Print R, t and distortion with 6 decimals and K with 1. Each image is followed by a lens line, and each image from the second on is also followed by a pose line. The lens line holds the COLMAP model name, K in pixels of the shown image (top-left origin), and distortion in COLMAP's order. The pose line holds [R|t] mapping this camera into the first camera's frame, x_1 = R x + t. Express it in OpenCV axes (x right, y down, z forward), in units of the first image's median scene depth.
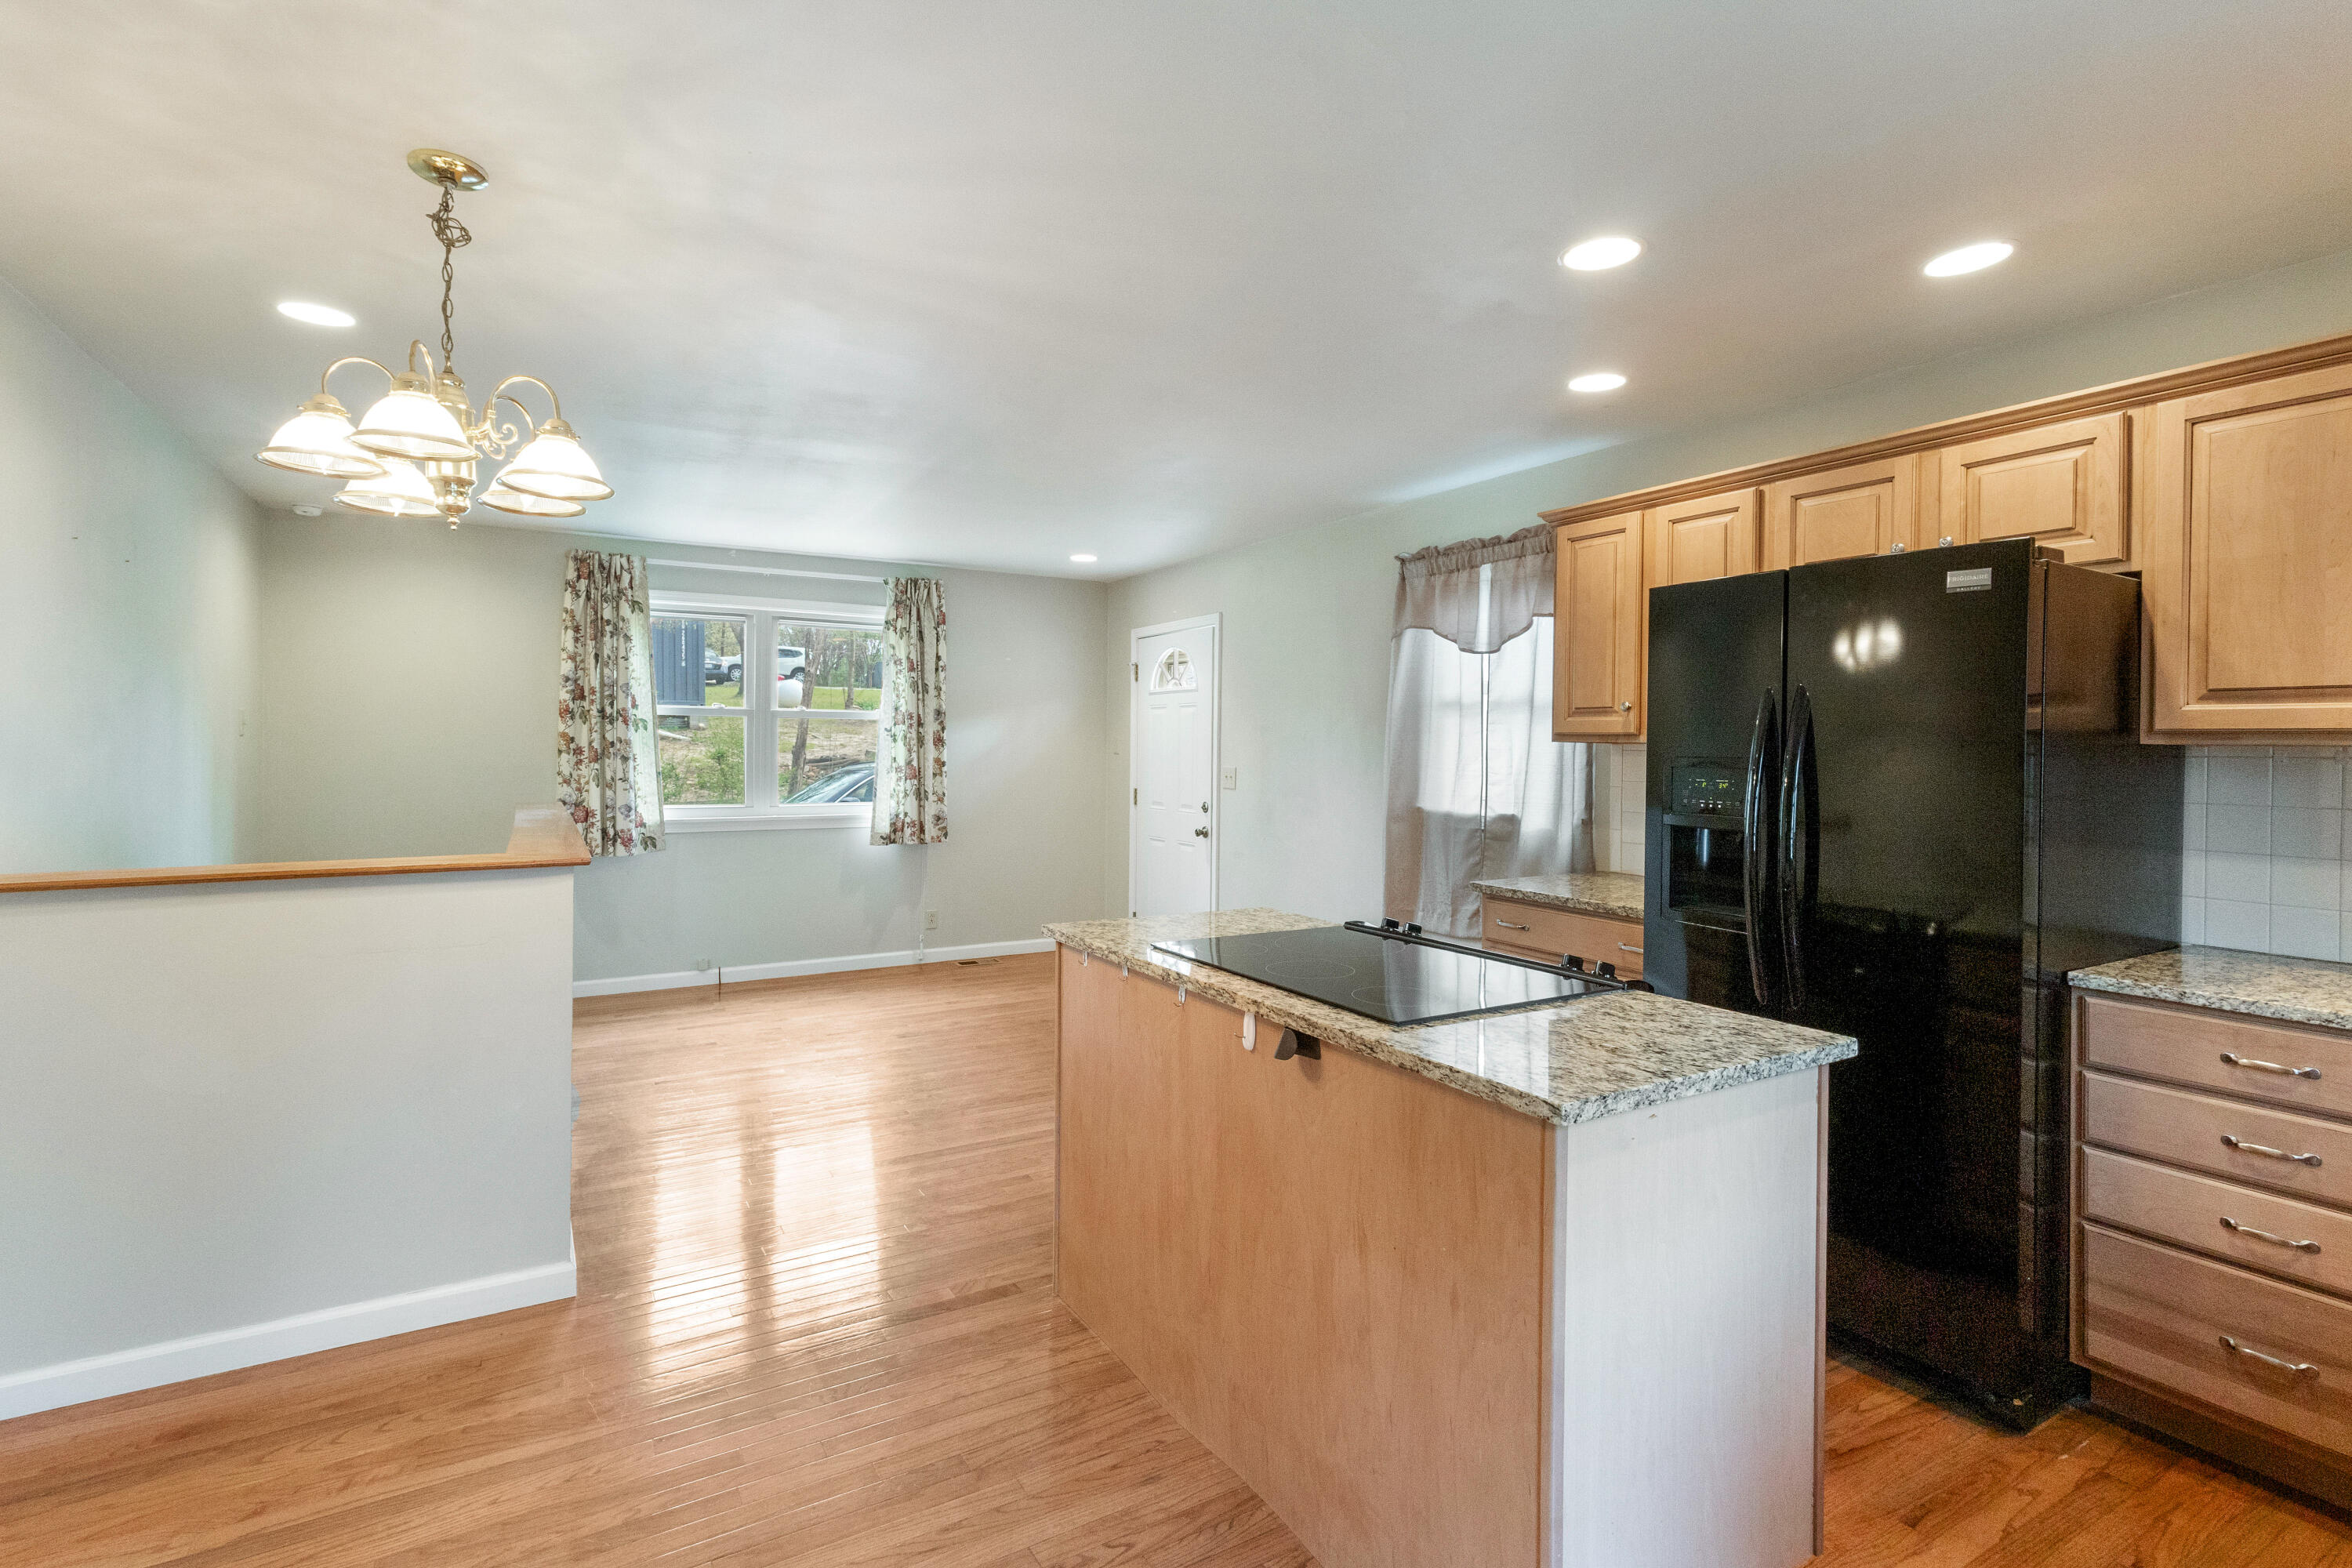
lens RADIAL K [[1105.0, 0, 1166.8], [0, 1105.0, 744.7], [0, 0, 1]] dist [0.005839, 0.001287]
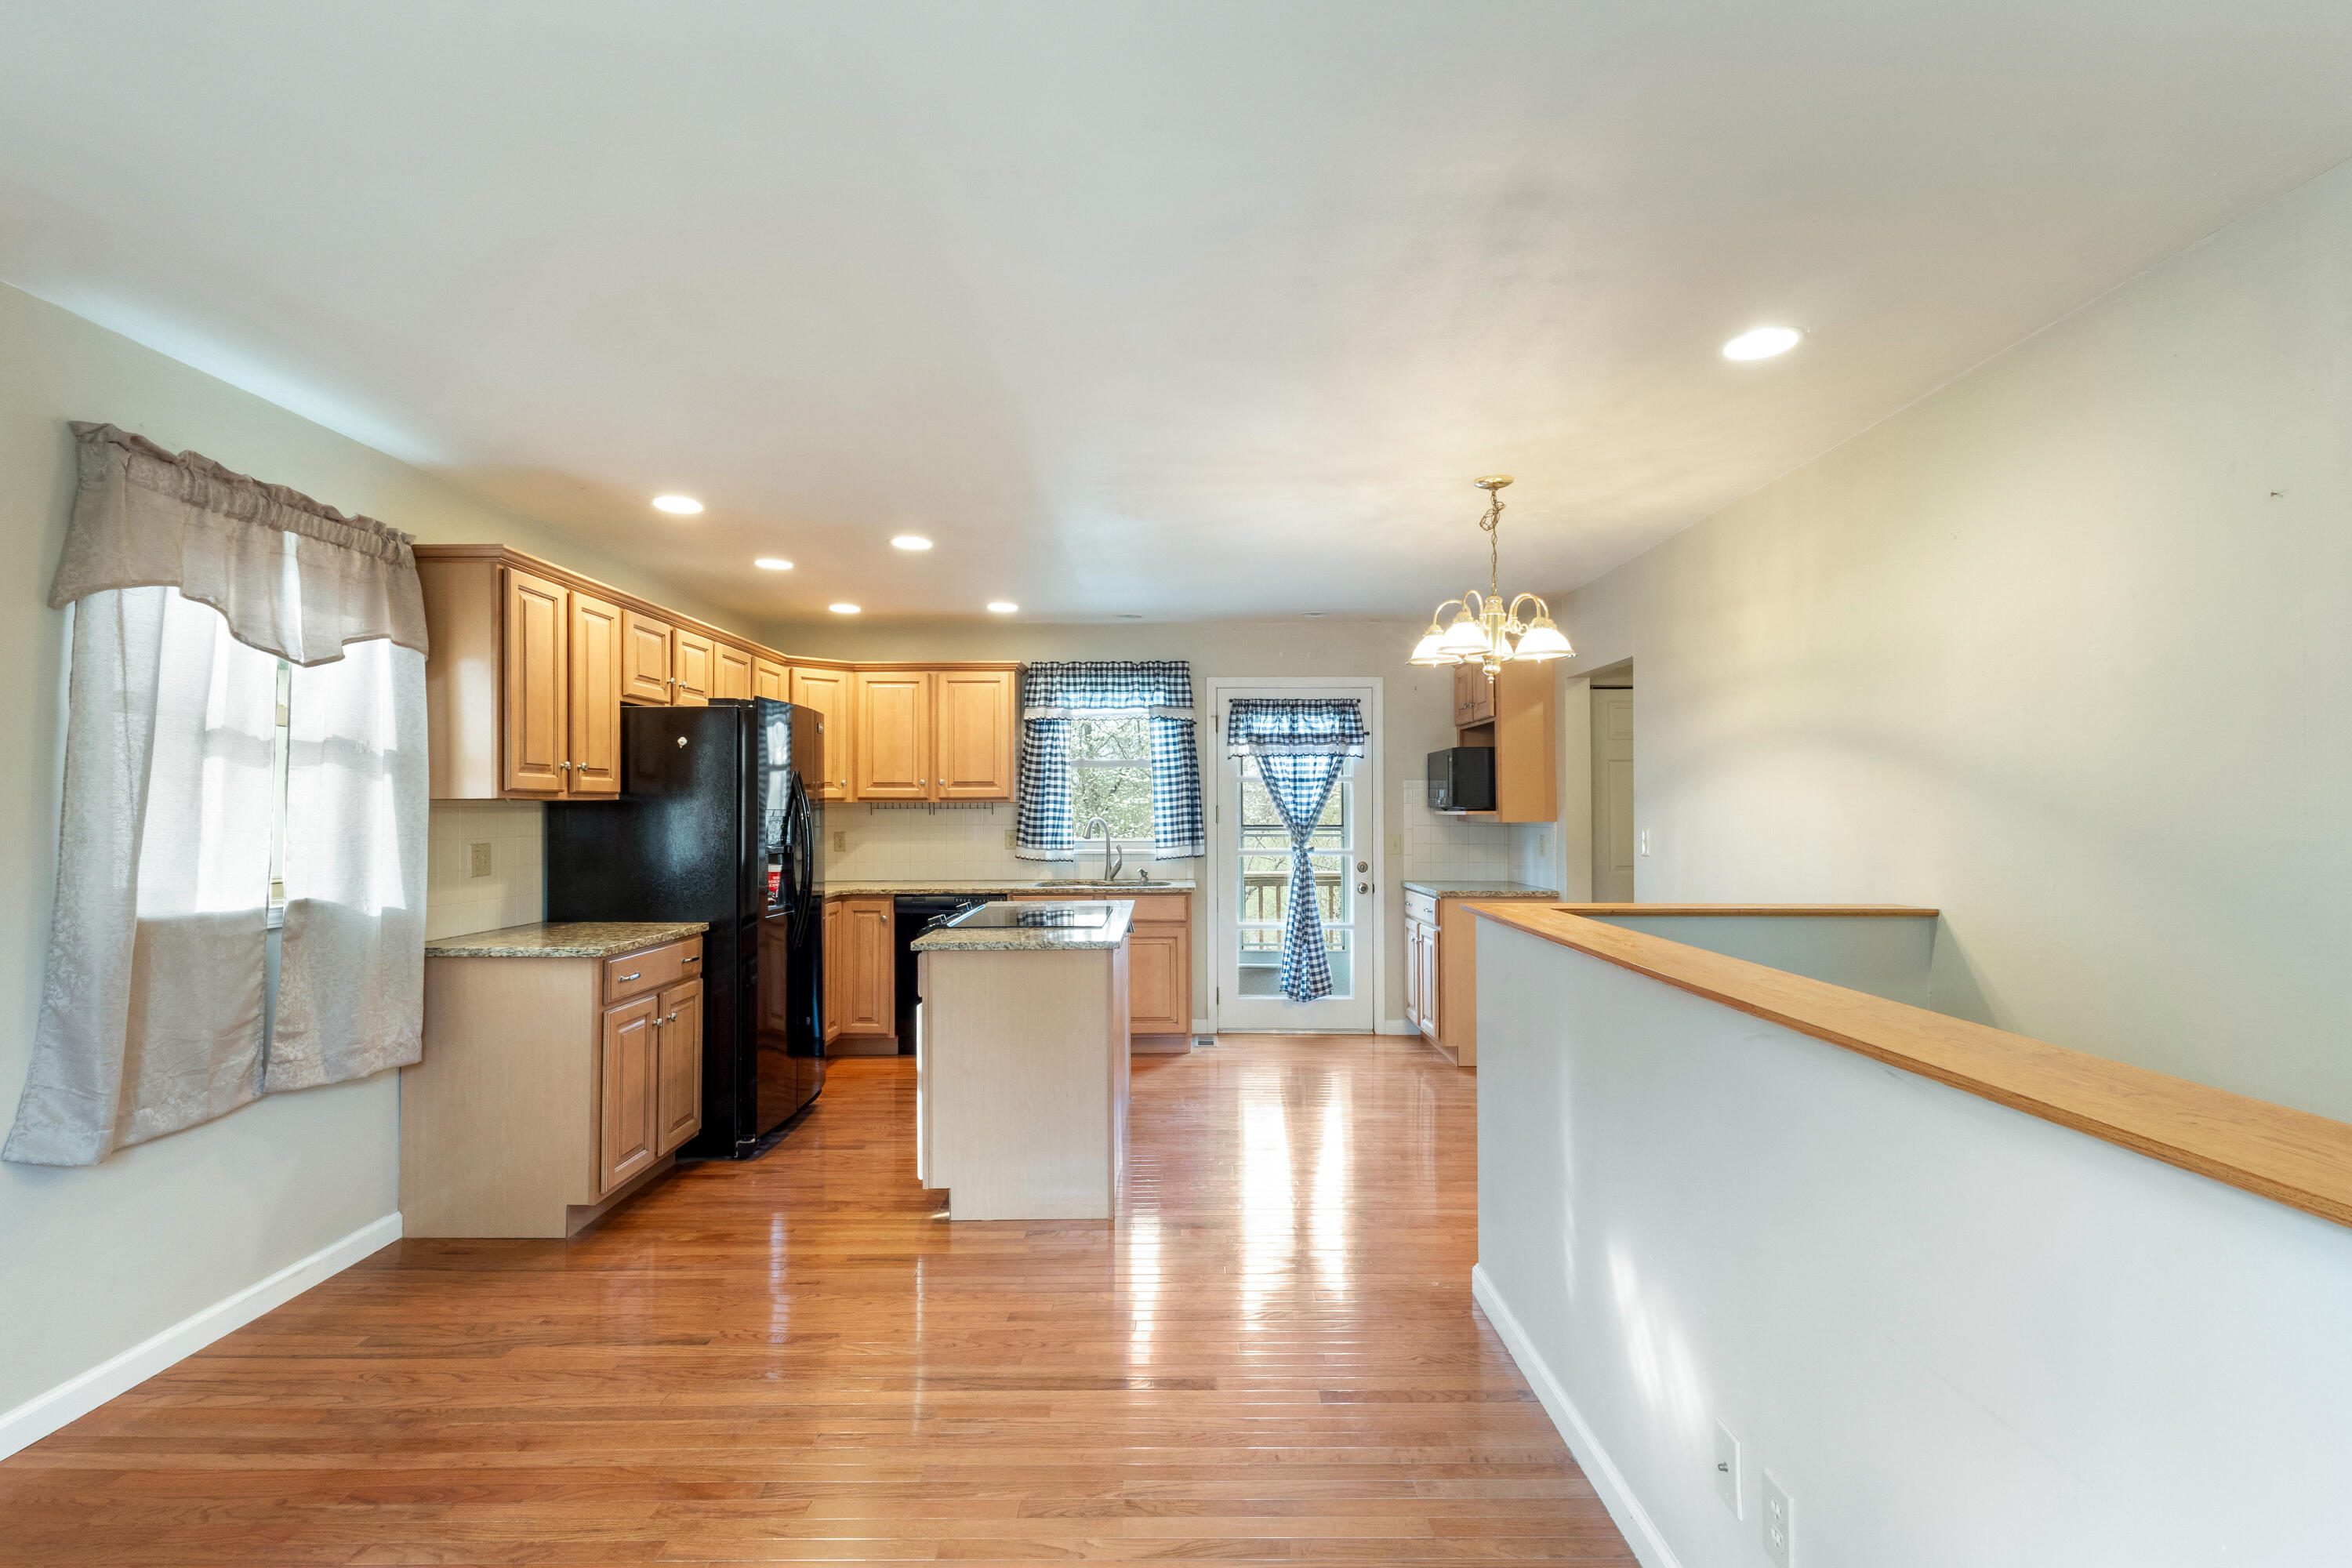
lens RADIAL K [[1105.0, 0, 1155.2], [0, 1105.0, 795.7], [0, 0, 1]] dist [0.005839, 0.001287]
pose [[-0.853658, 0.003195, 0.520825, -0.376556], [-0.001495, 0.999962, -0.008585, 0.001871], [-0.520832, -0.008107, -0.853620, 0.953661]]
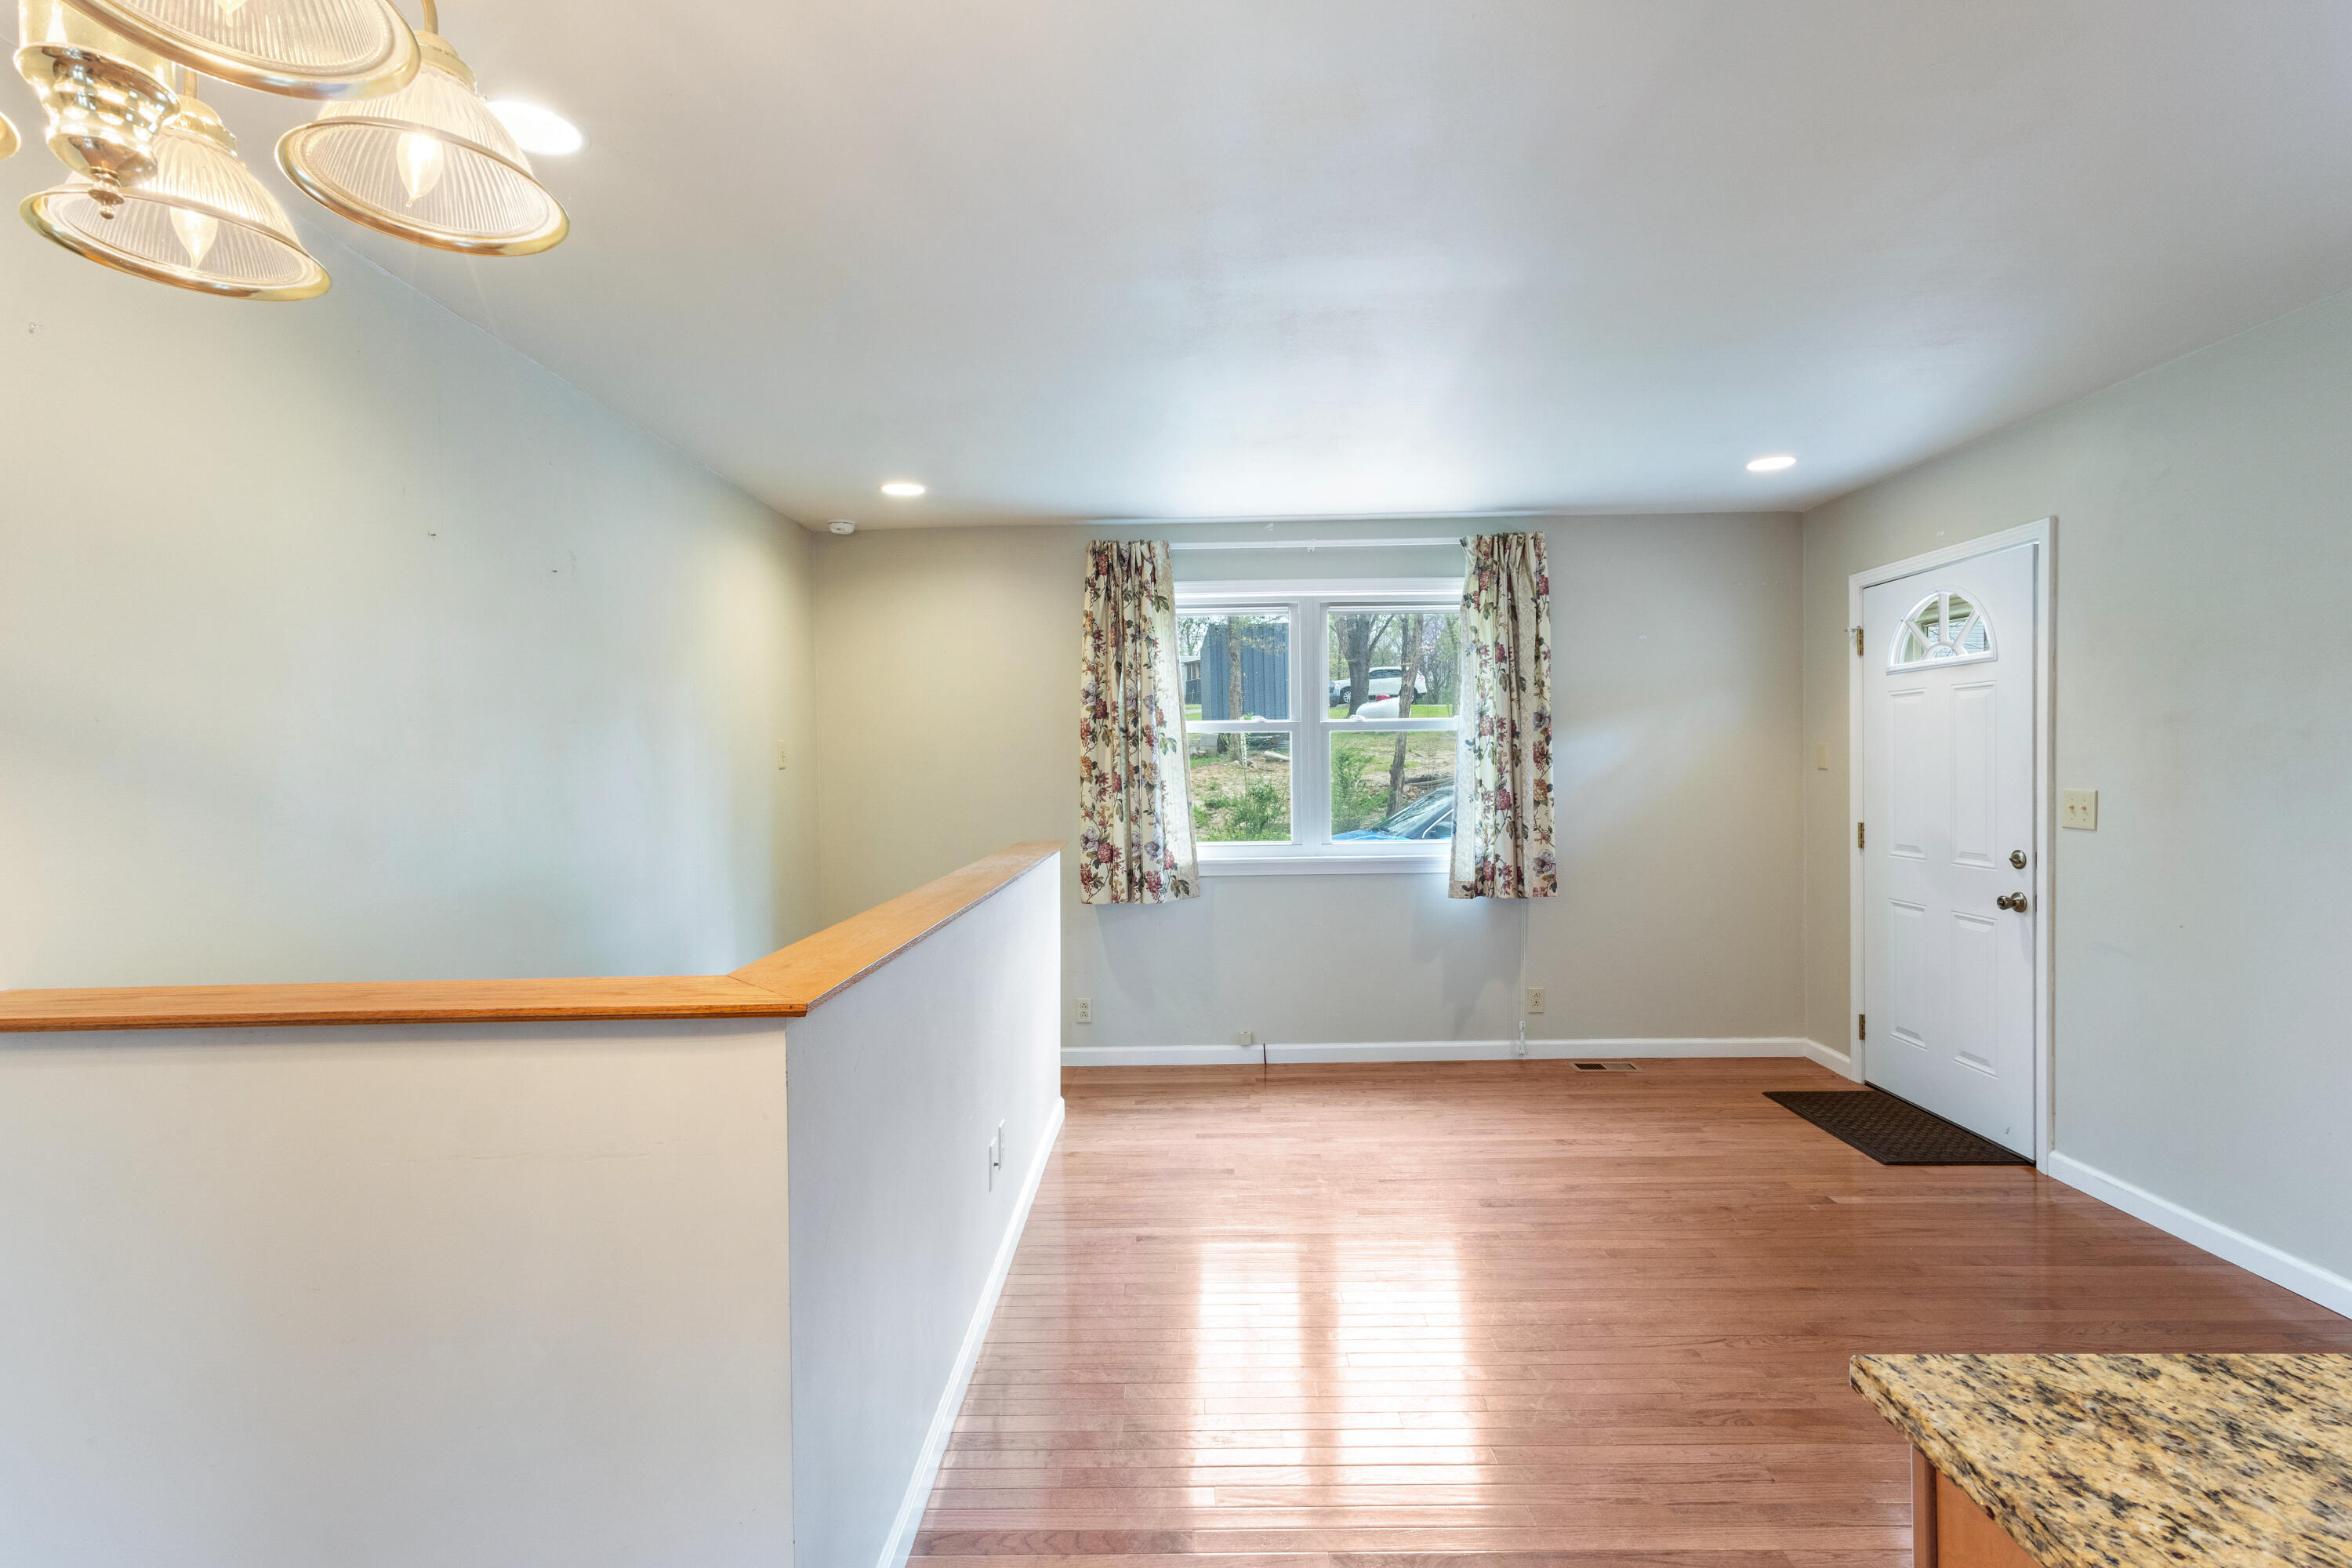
lens RADIAL K [[1105.0, 0, 1166.0], [0, 1105.0, 785.3], [0, 0, 1]] dist [0.005839, 0.001287]
pose [[0.857249, -0.011102, -0.514782, -0.052459], [0.022207, 0.999634, 0.015422, -0.001094], [0.514422, -0.024653, 0.857182, 0.295994]]
